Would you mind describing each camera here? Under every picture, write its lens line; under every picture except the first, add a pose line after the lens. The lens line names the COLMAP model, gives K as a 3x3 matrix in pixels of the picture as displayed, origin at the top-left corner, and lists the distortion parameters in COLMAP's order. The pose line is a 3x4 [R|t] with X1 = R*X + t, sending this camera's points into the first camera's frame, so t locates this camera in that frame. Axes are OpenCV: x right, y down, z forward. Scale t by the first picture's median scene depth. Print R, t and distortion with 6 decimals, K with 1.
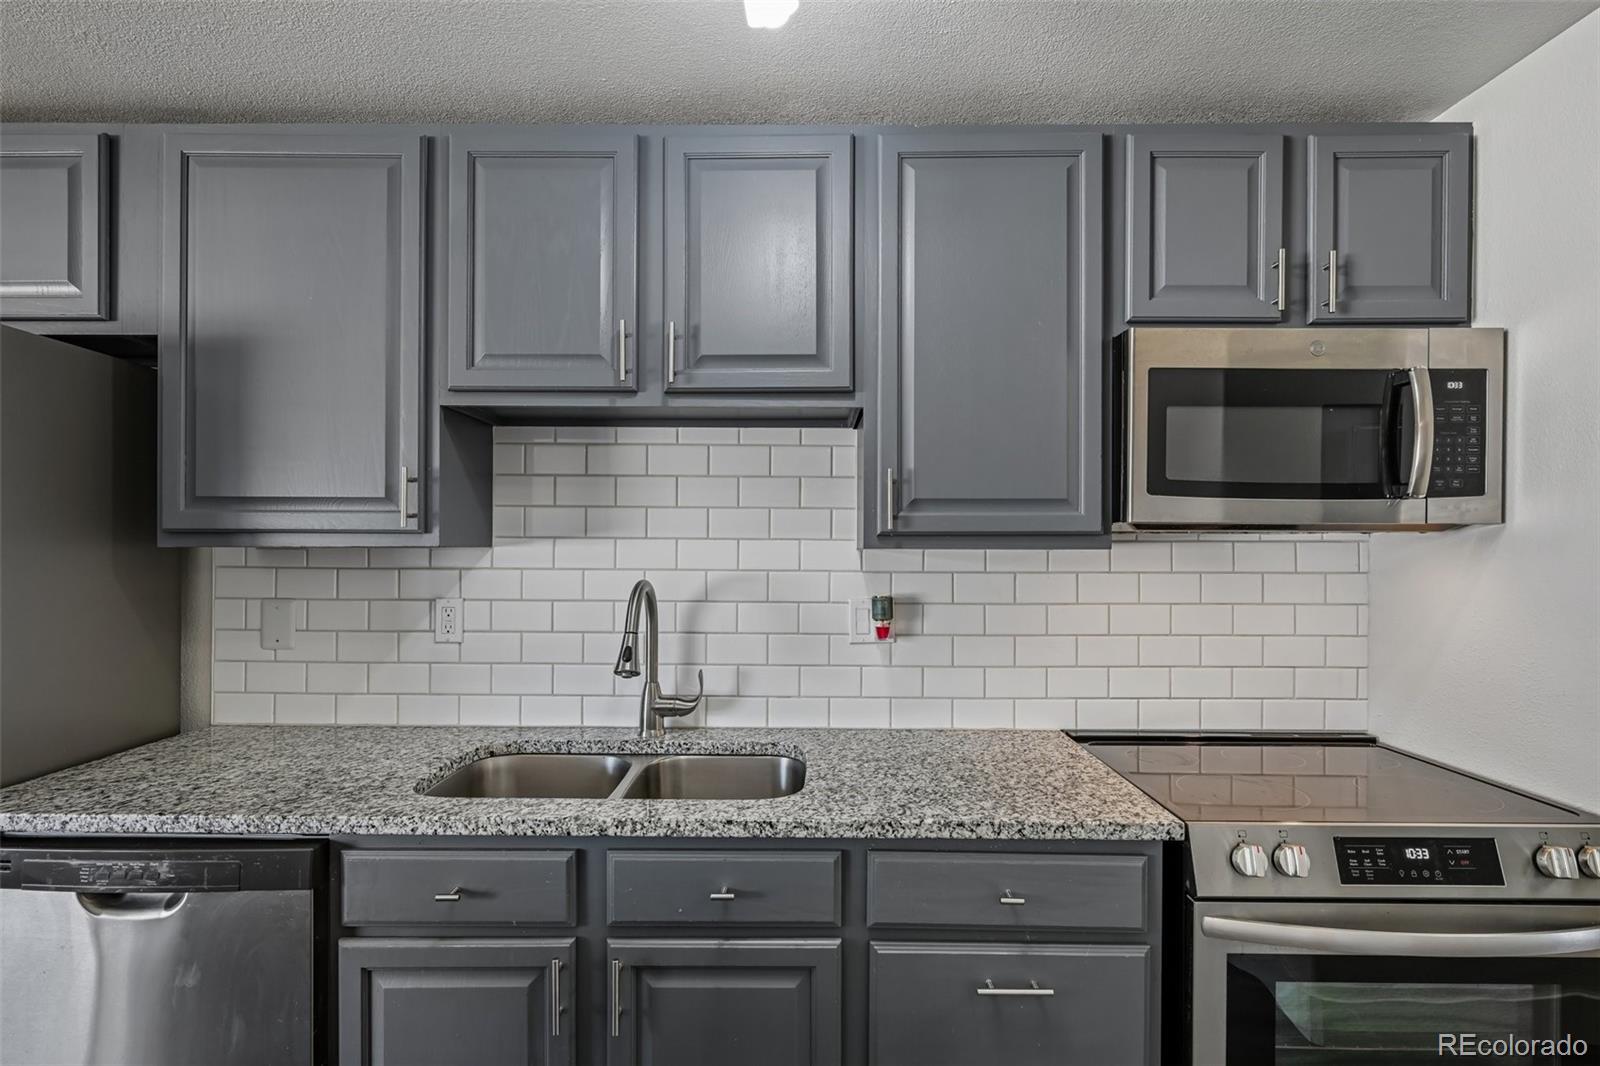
lens RADIAL K [[776.6, 0, 805.6], [0, 776.6, 545.1], [0, 0, 1]] dist [-0.001585, 0.000747]
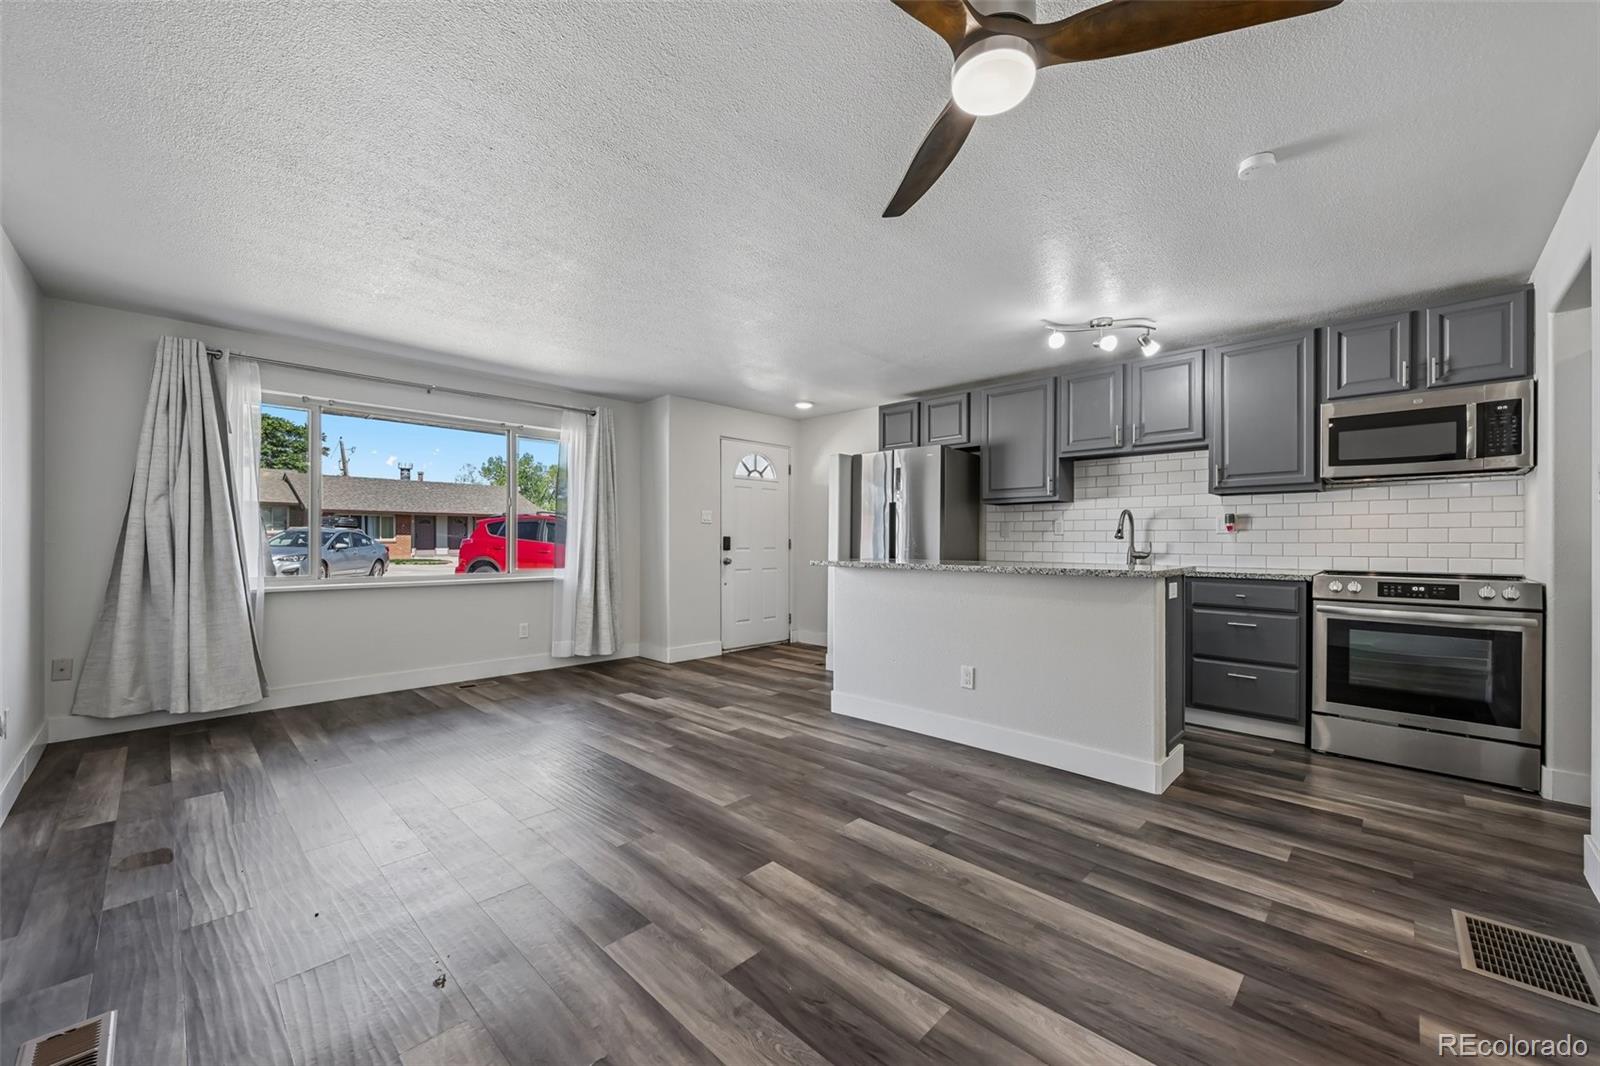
lens RADIAL K [[625.0, 0, 802.9], [0, 625.0, 543.0], [0, 0, 1]] dist [-0.001258, 0.000326]
pose [[0.717248, -0.000285, -0.696817, 0.614494], [0.000766, 1.000000, 0.000379, 0.186207], [0.696817, -0.000806, 0.717248, -1.704504]]
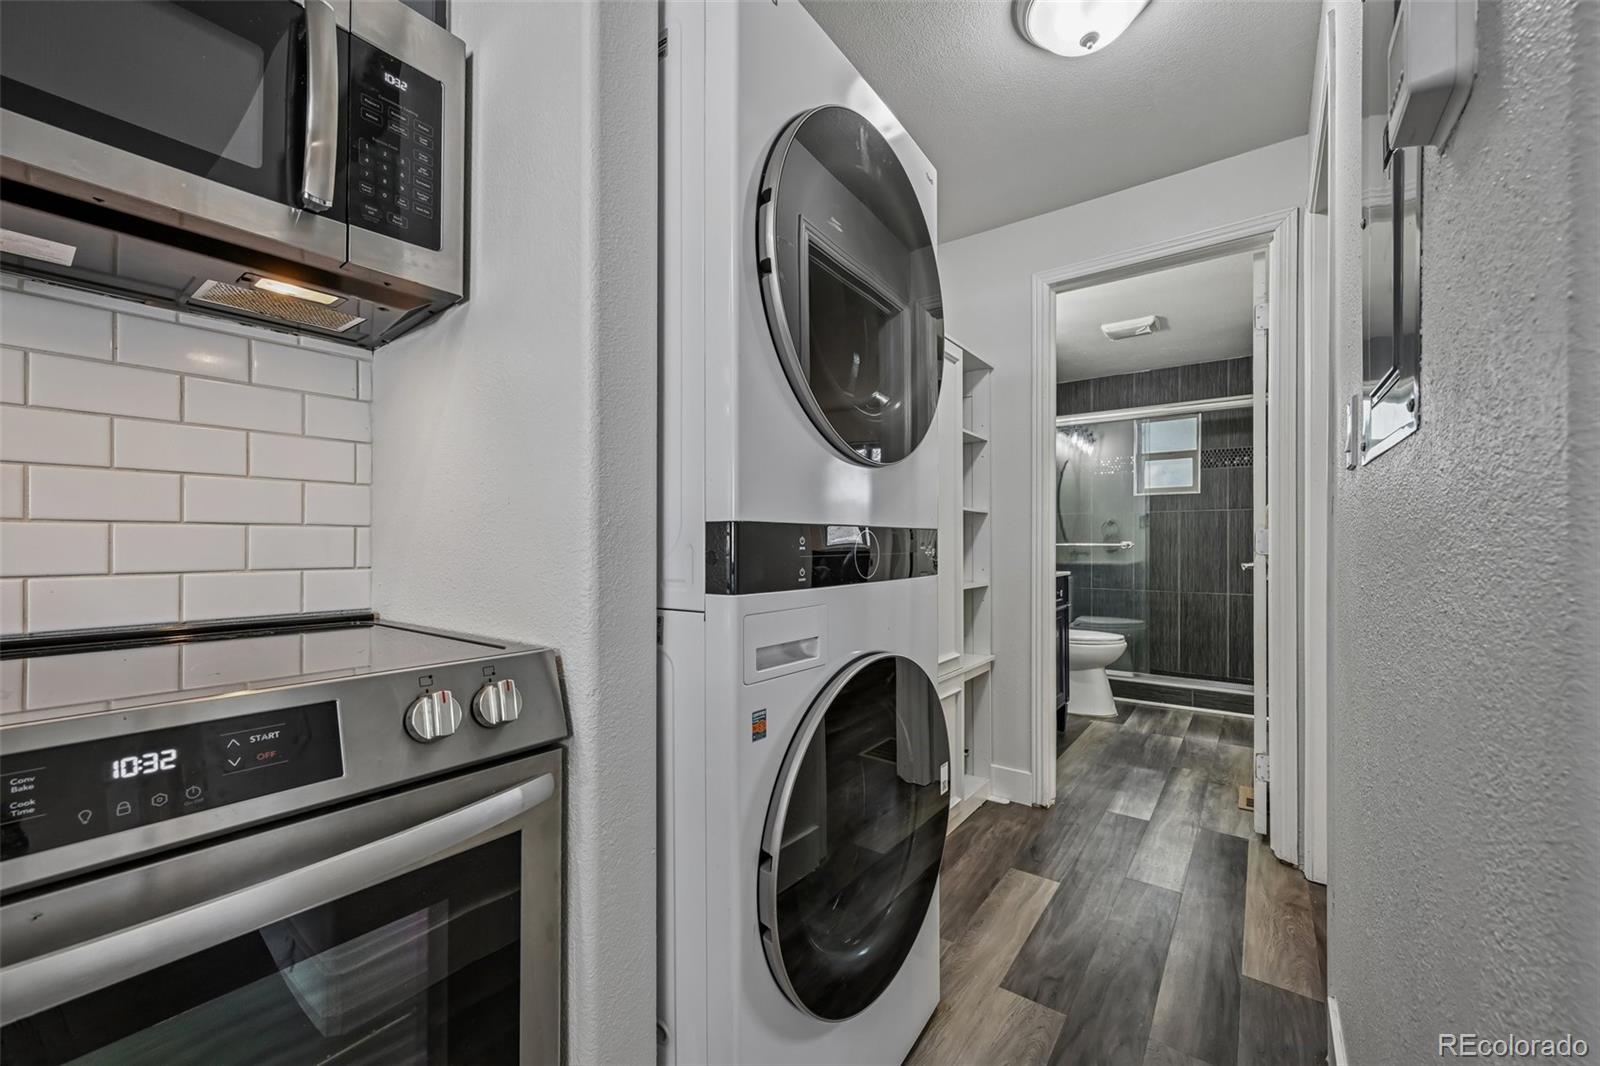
lens RADIAL K [[622.1, 0, 801.0], [0, 622.1, 541.5], [0, 0, 1]] dist [-0.002052, -0.000096]
pose [[0.595816, -0.000203, 0.803121, 0.578258], [-0.000745, 0.999999, 0.000806, 0.205864], [-0.803121, -0.001079, 0.595815, 0.348803]]
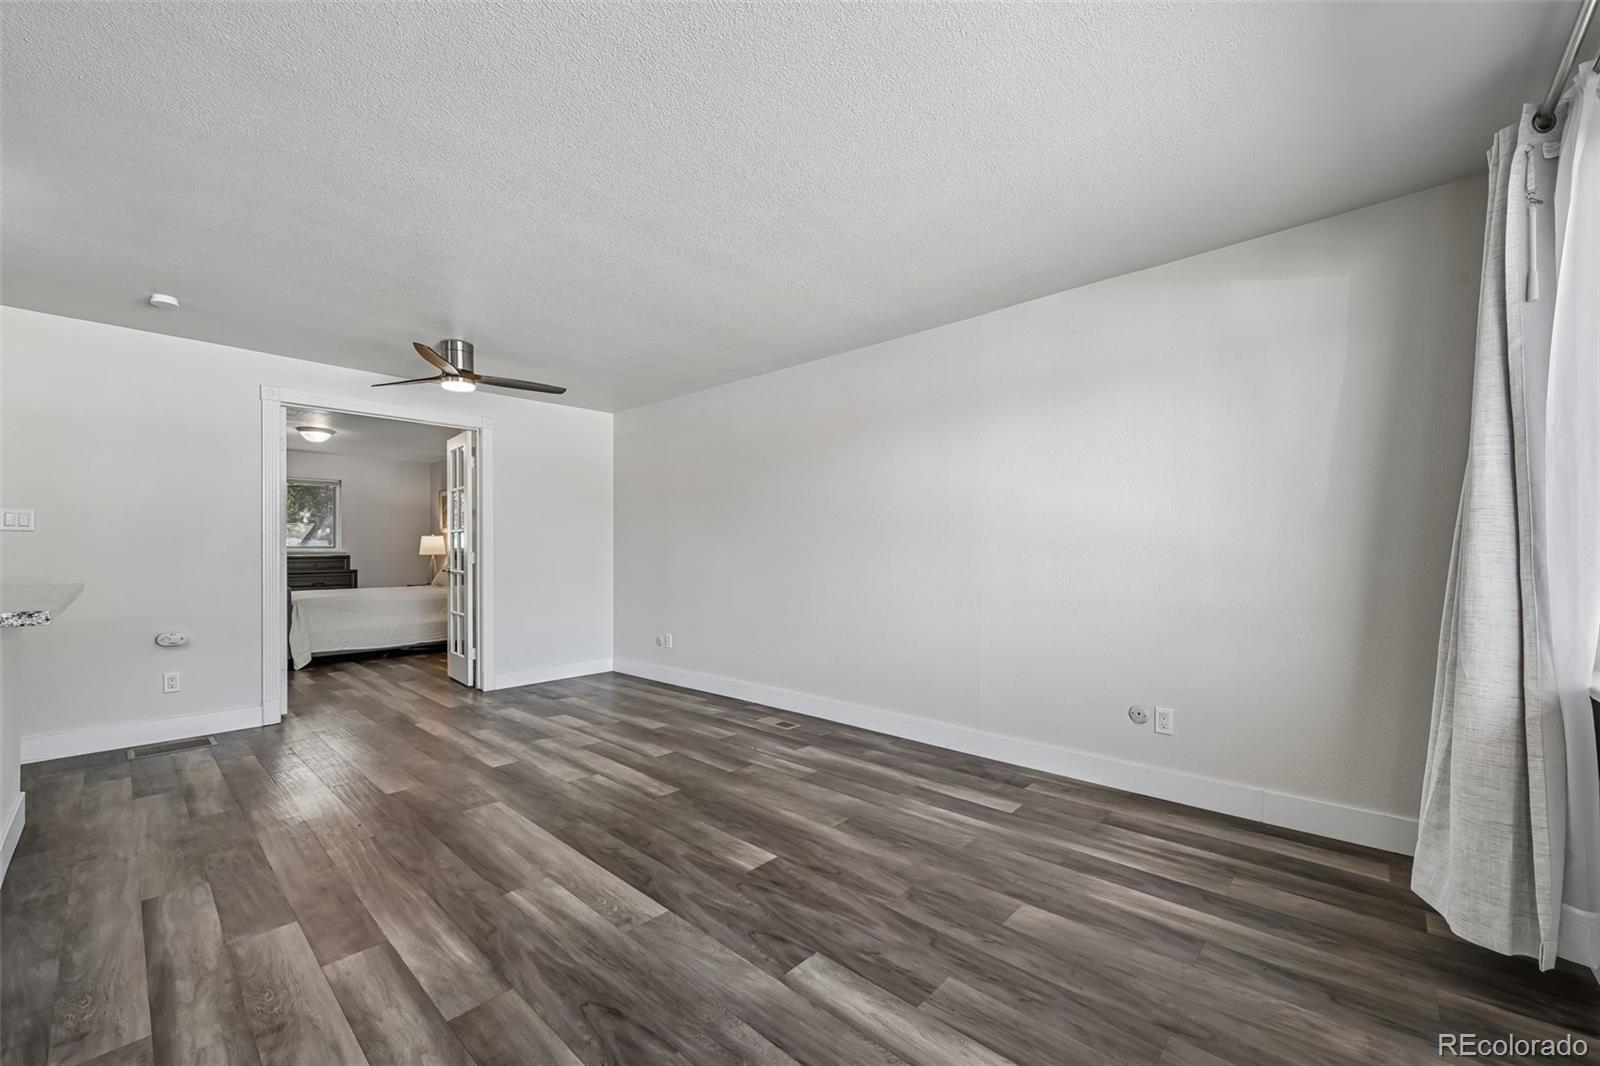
lens RADIAL K [[634.2, 0, 800.7], [0, 634.2, 546.9], [0, 0, 1]] dist [-0.000968, 0.000004]
pose [[-0.734973, 0.003766, 0.678086, -2.293536], [-0.000444, 0.999982, -0.006034, 0.172138], [-0.678096, -0.004736, -0.734958, -0.060287]]
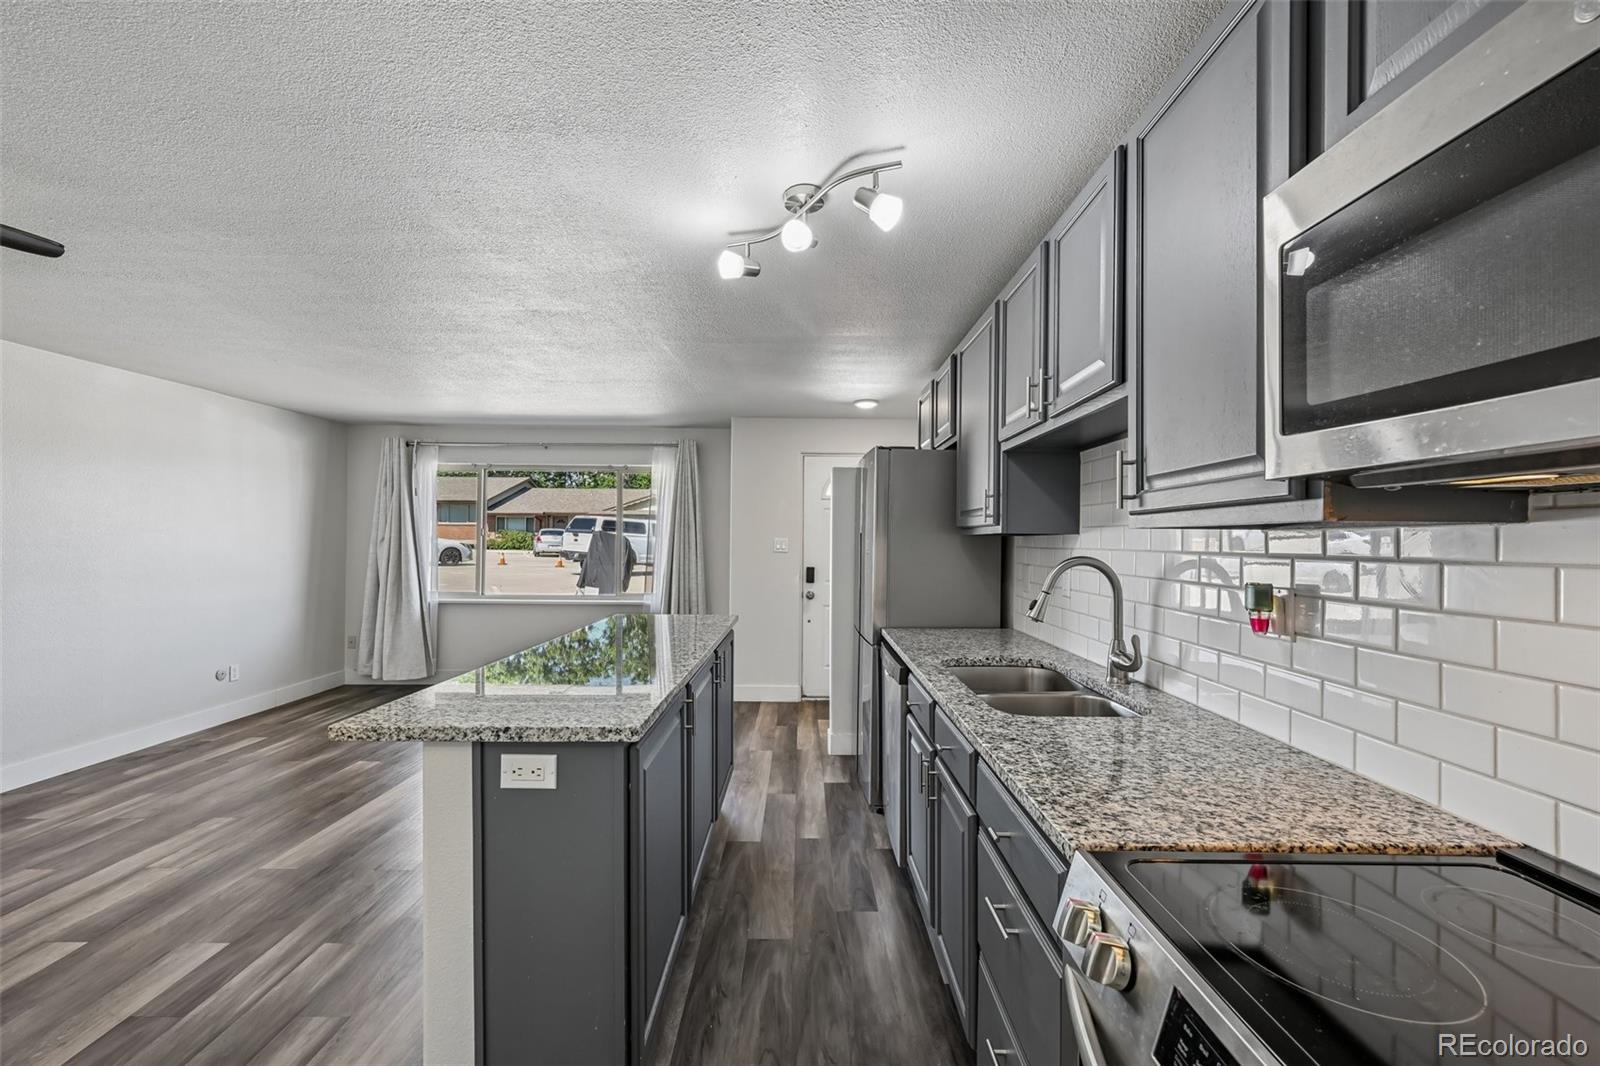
lens RADIAL K [[627.1, 0, 800.0], [0, 627.1, 533.0], [0, 0, 1]] dist [-0.001284, 0.000081]
pose [[-0.003856, -0.015638, -0.999870, 0.942642], [-0.006395, 0.999858, -0.015613, 0.027304], [0.999972, 0.006334, -0.003955, 0.569567]]
